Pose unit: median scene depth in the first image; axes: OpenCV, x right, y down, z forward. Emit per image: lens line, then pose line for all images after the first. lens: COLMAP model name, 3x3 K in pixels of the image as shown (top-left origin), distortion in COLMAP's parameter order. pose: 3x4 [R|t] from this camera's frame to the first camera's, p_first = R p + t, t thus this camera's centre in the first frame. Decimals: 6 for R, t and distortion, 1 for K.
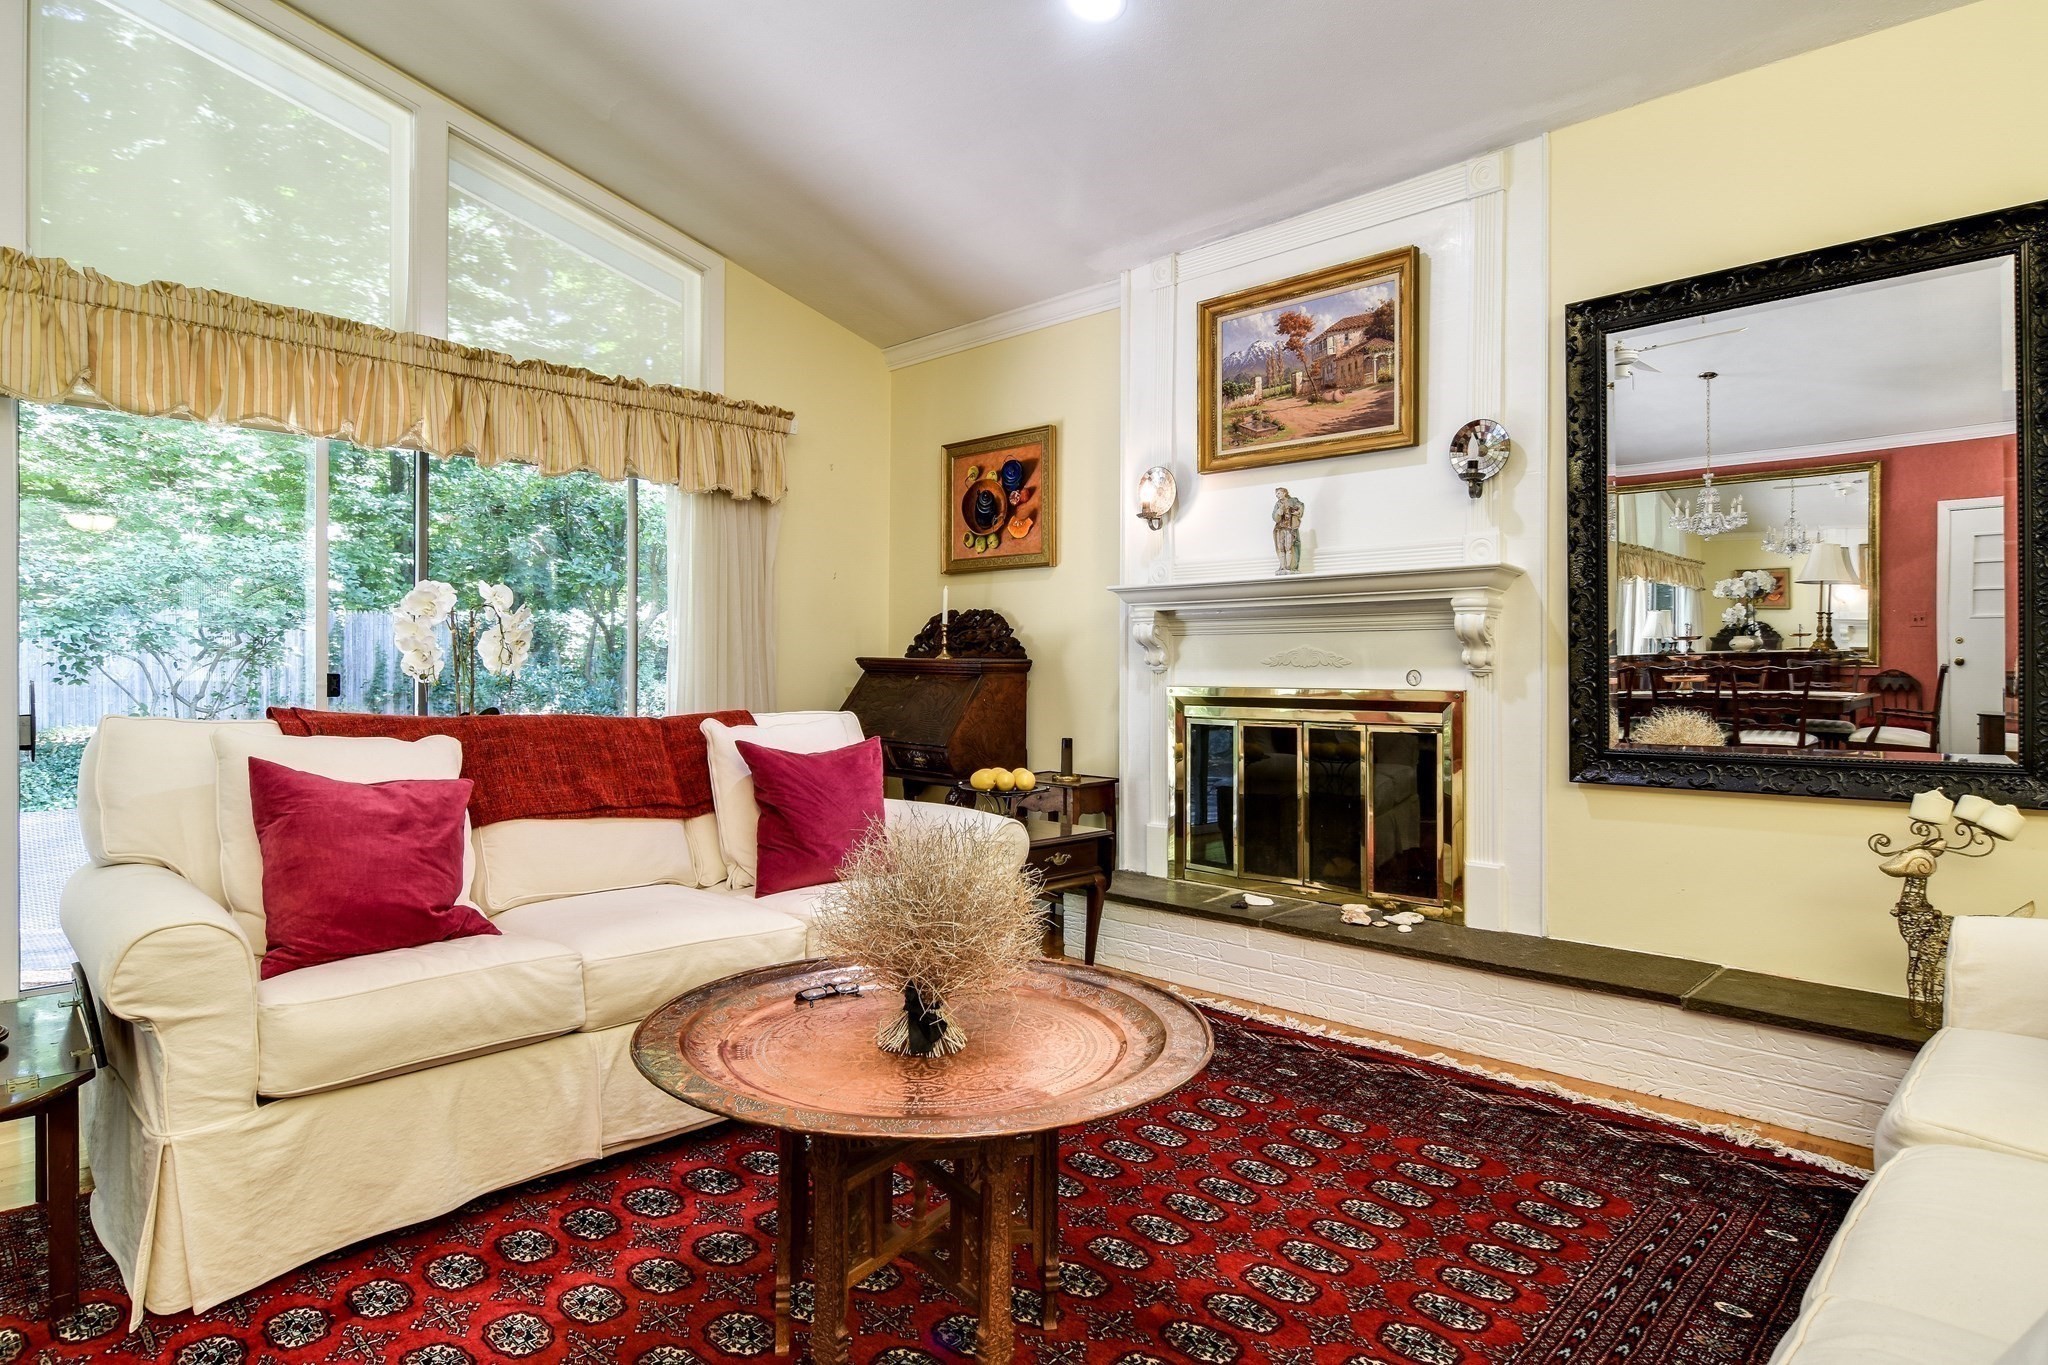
lens RADIAL K [[1126.2, 0, 1020.6], [0, 1126.2, 675.8], [0, 0, 1]] dist [-0.007370, -0.000569]
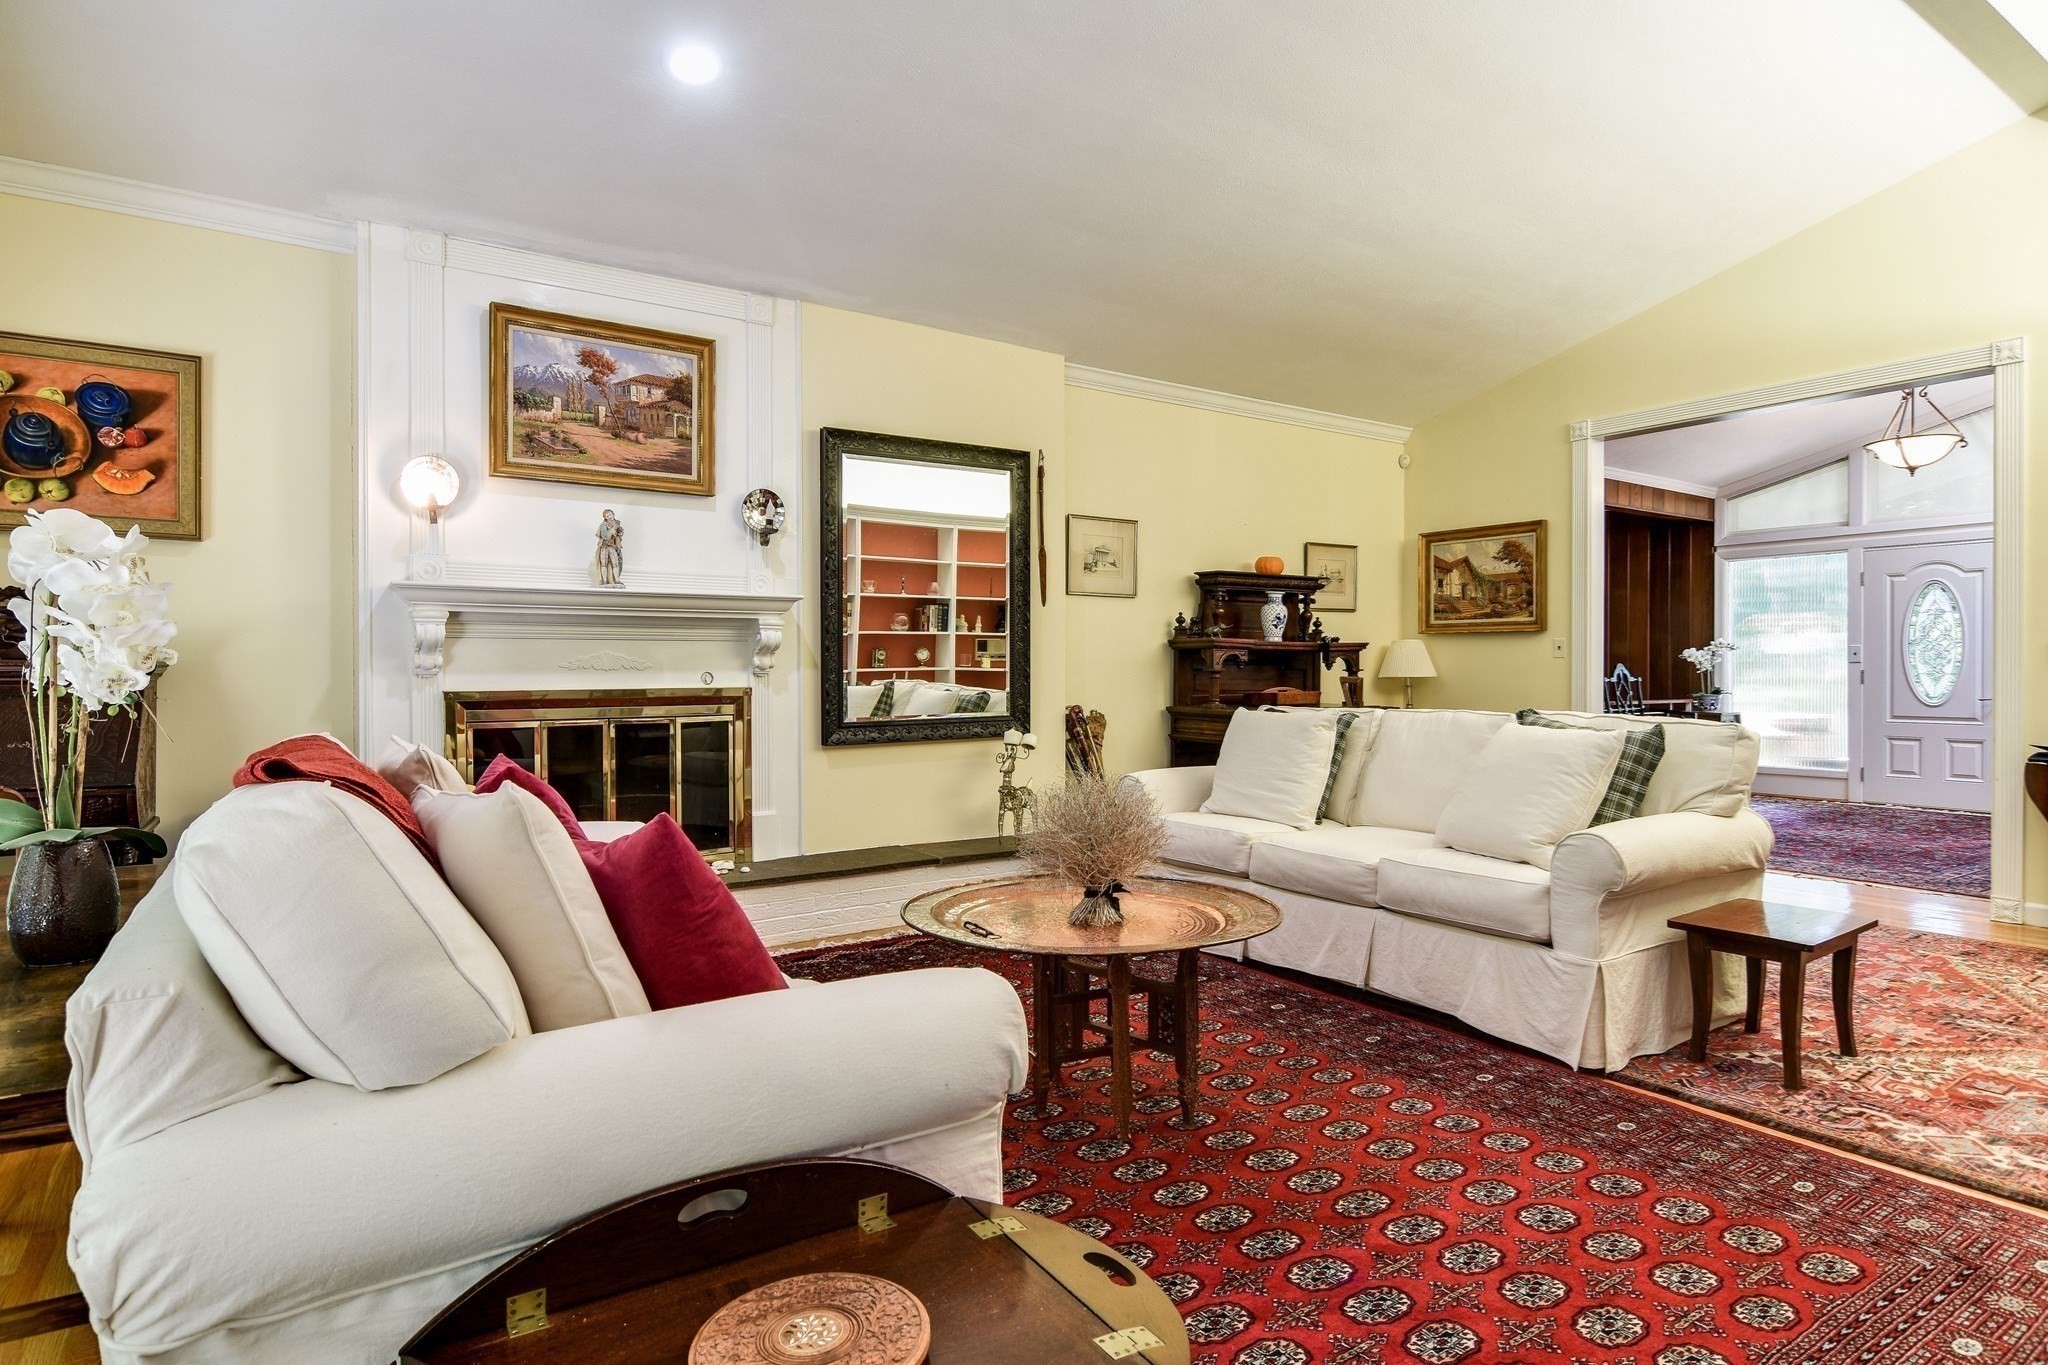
lens RADIAL K [[1126.2, 0, 1017.6], [0, 1126.2, 672.0], [0, 0, 1]] dist [-0.007370, -0.000569]
pose [[0.189754, -0.007827, 0.981801, -0.779632], [0.009134, 0.999939, 0.006206, -0.009313], [-0.981789, 0.007790, 0.189813, 0.388416]]
